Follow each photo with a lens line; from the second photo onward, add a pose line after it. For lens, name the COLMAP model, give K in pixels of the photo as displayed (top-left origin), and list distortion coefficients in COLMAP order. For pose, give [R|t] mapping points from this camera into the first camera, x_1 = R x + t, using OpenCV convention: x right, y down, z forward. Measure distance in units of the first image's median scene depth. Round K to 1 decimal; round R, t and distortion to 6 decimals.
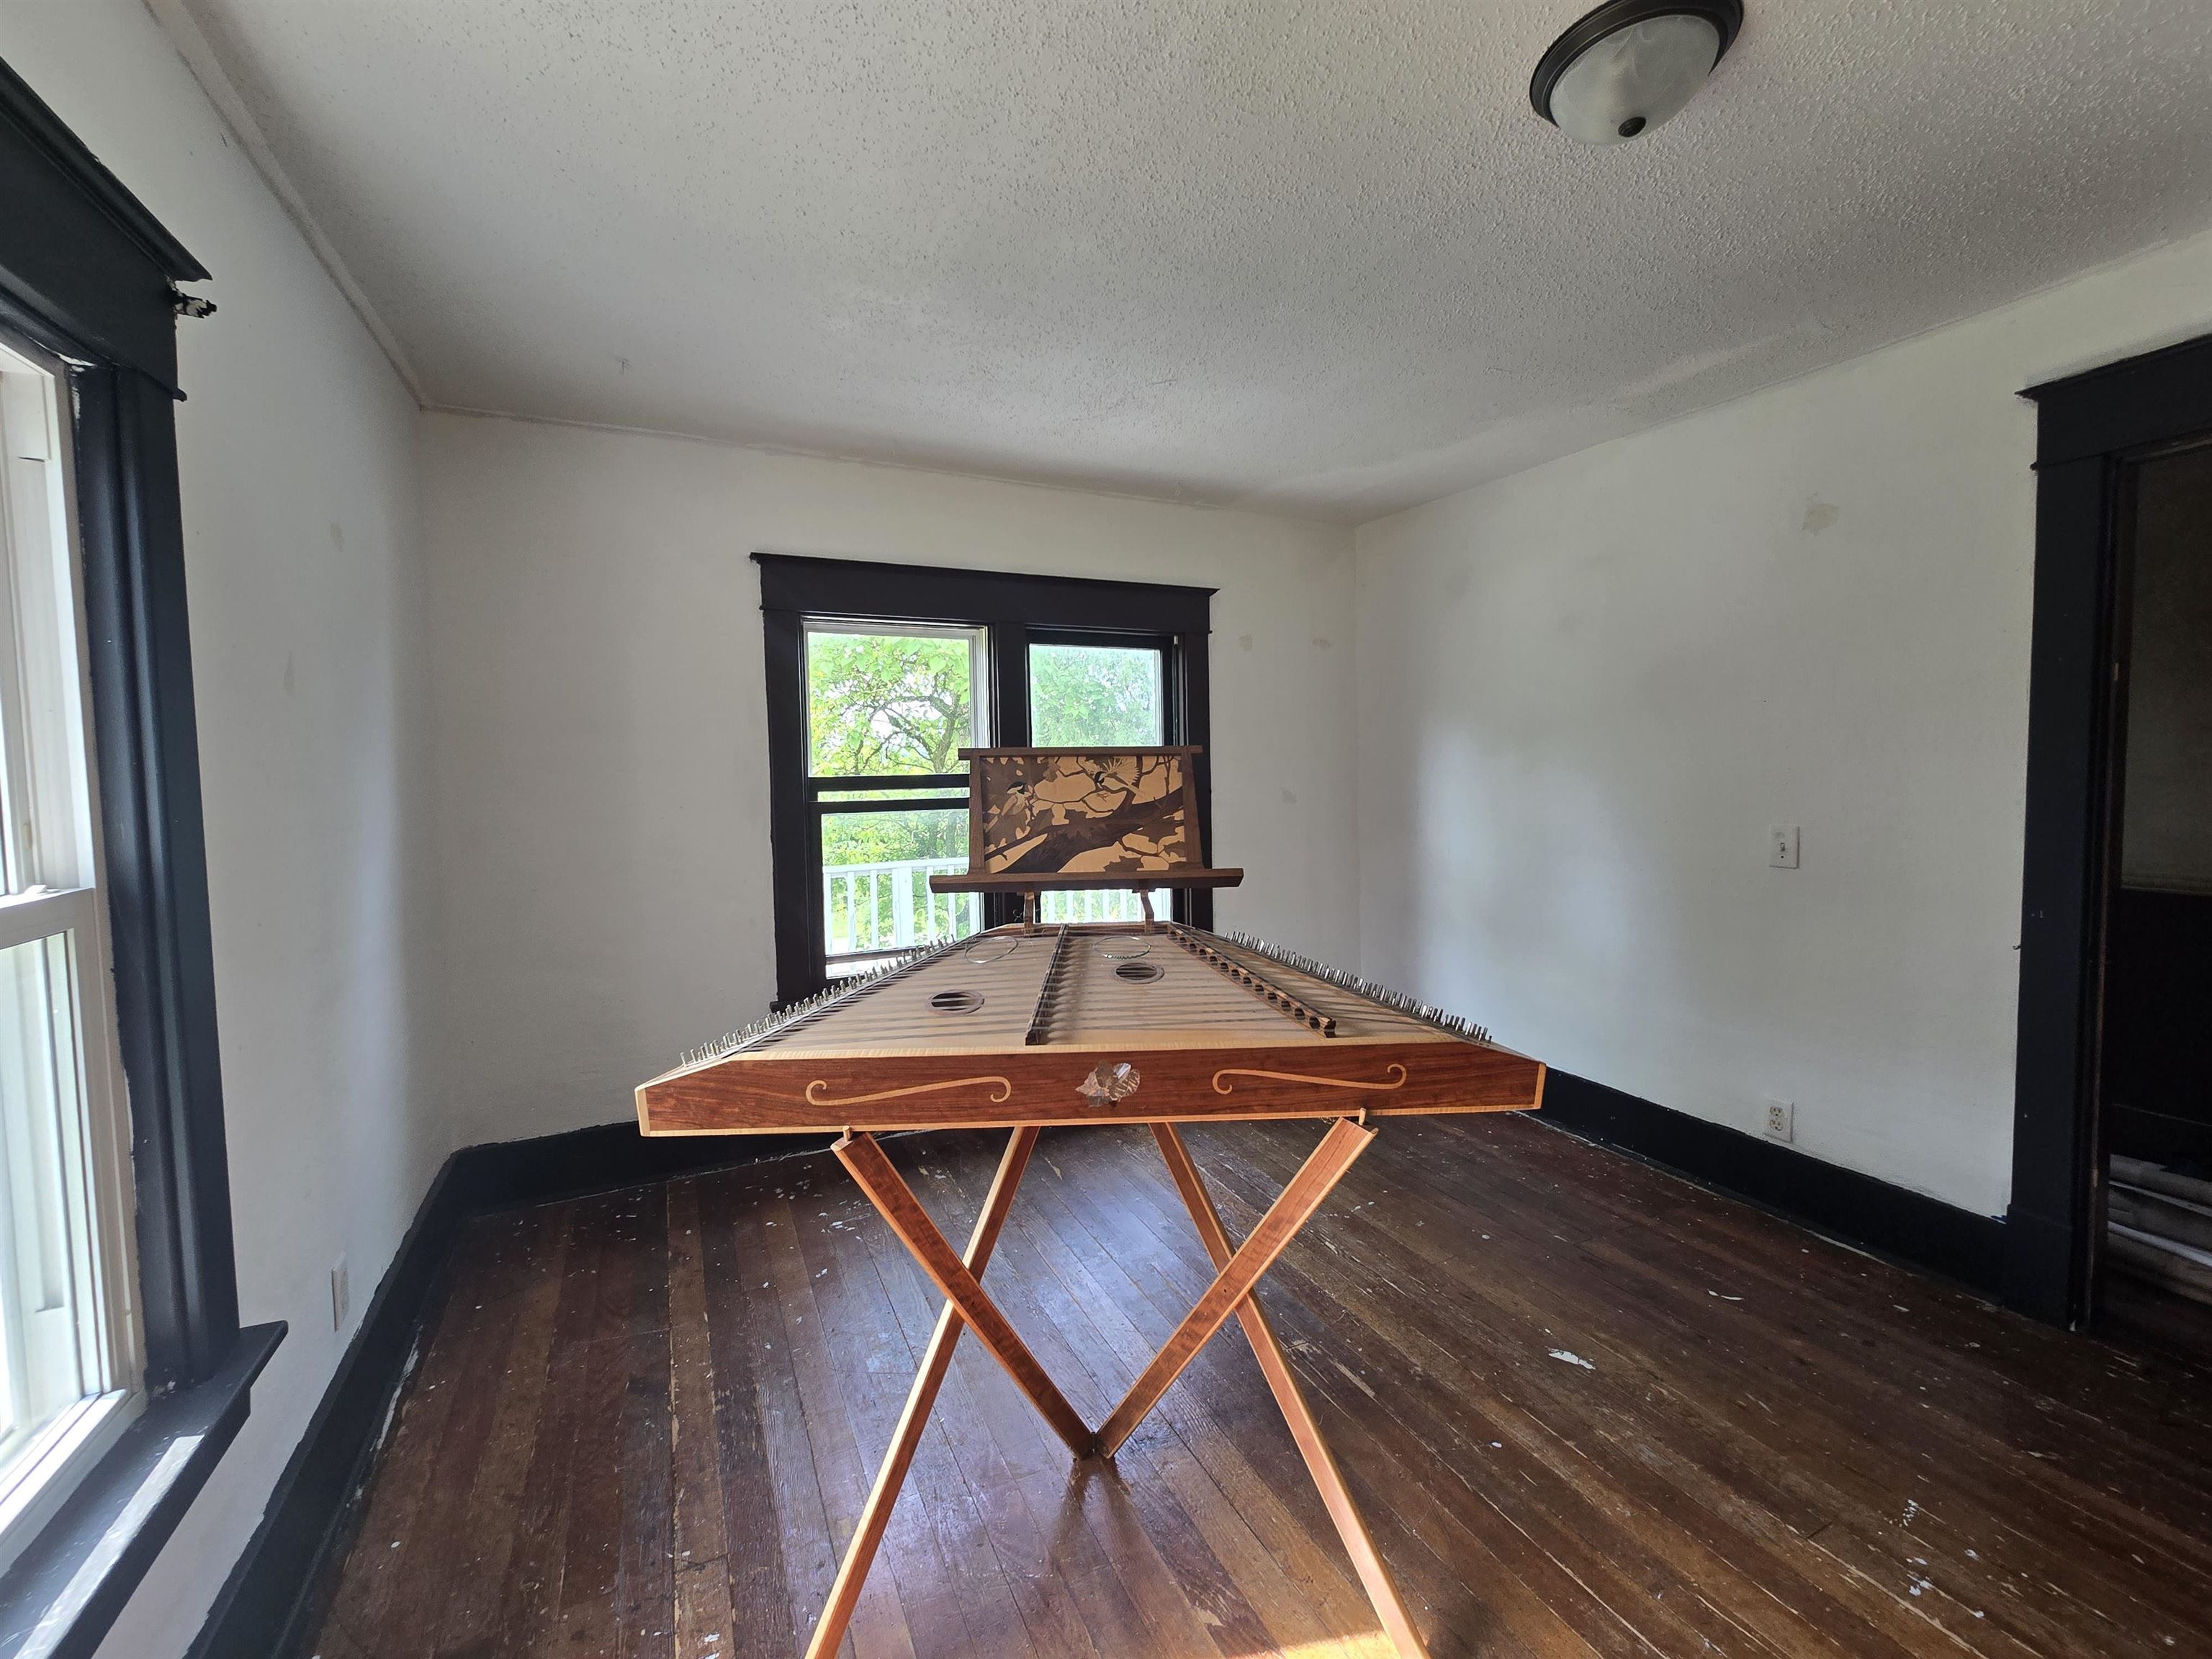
lens RADIAL K [[903.0, 0, 1096.3], [0, 903.0, 809.0], [0, 0, 1]] dist [-0.000259, -0.000643]
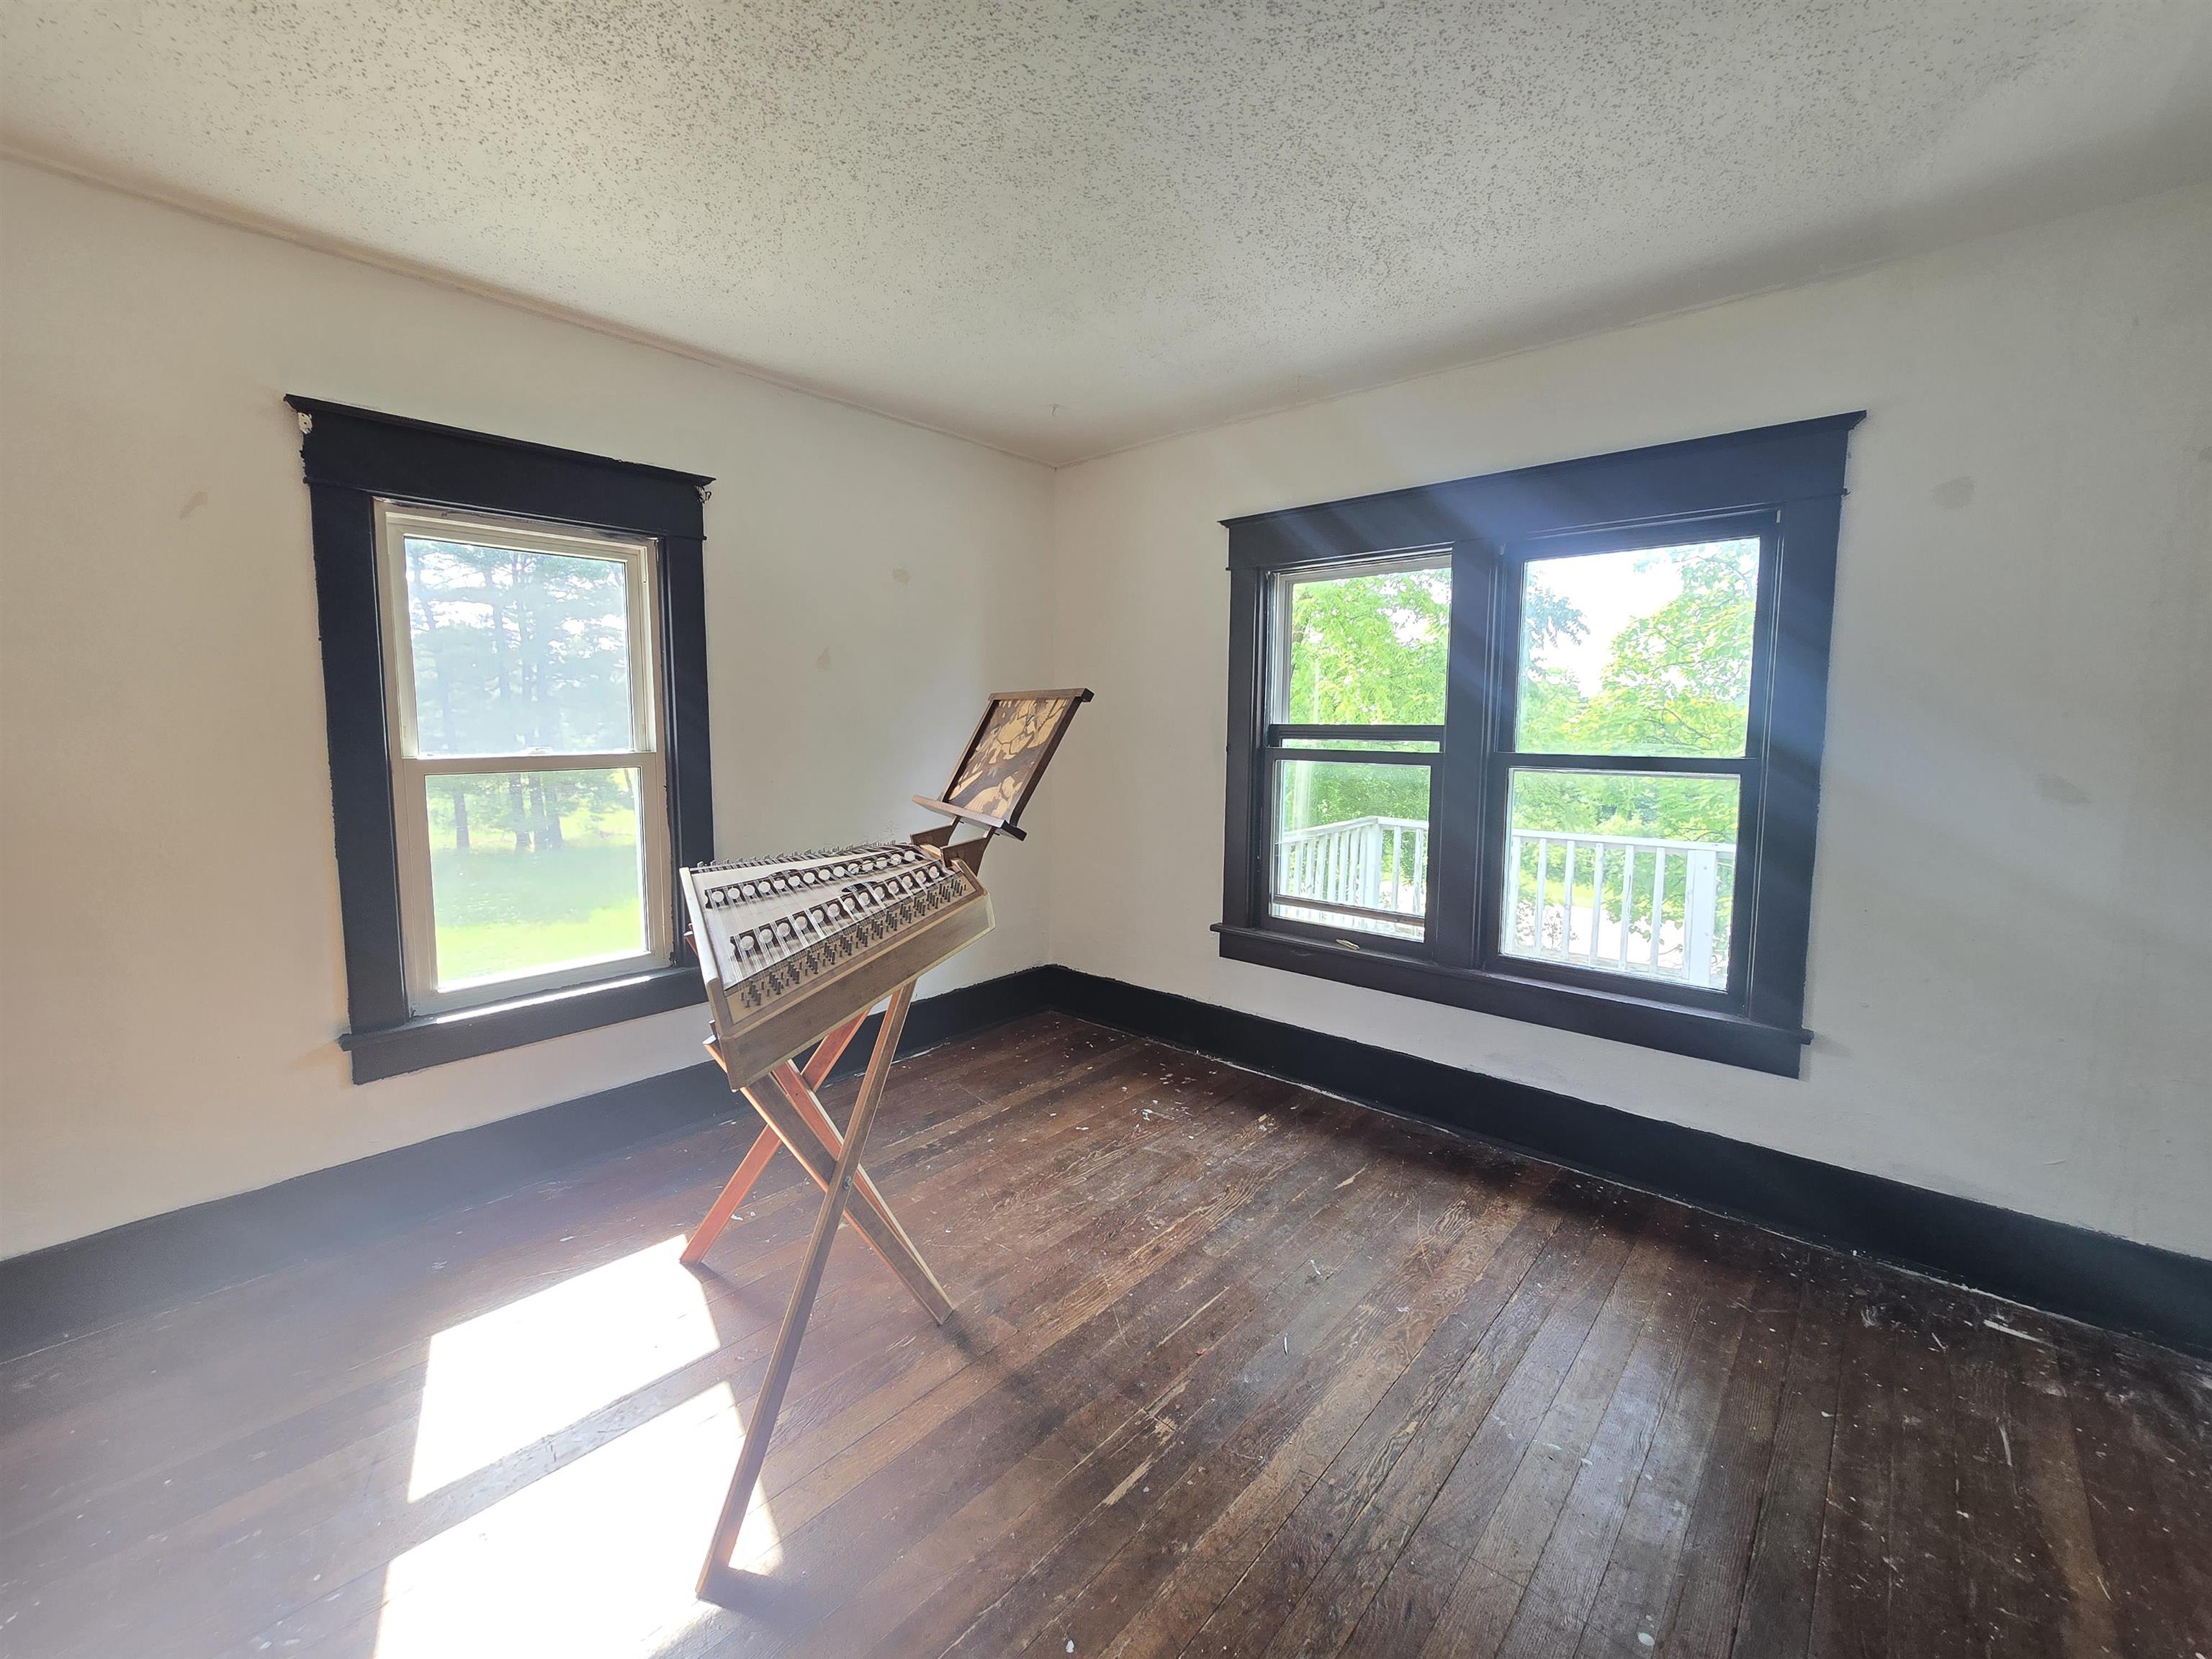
lens RADIAL K [[903.0, 0, 1096.3], [0, 903.0, 809.0], [0, 0, 1]] dist [-0.000259, -0.000643]
pose [[0.389627, 0.109028, -0.914497, 0.581103], [-0.063186, 0.993793, 0.091561, -0.020128], [0.918803, 0.022109, 0.394097, 0.398861]]
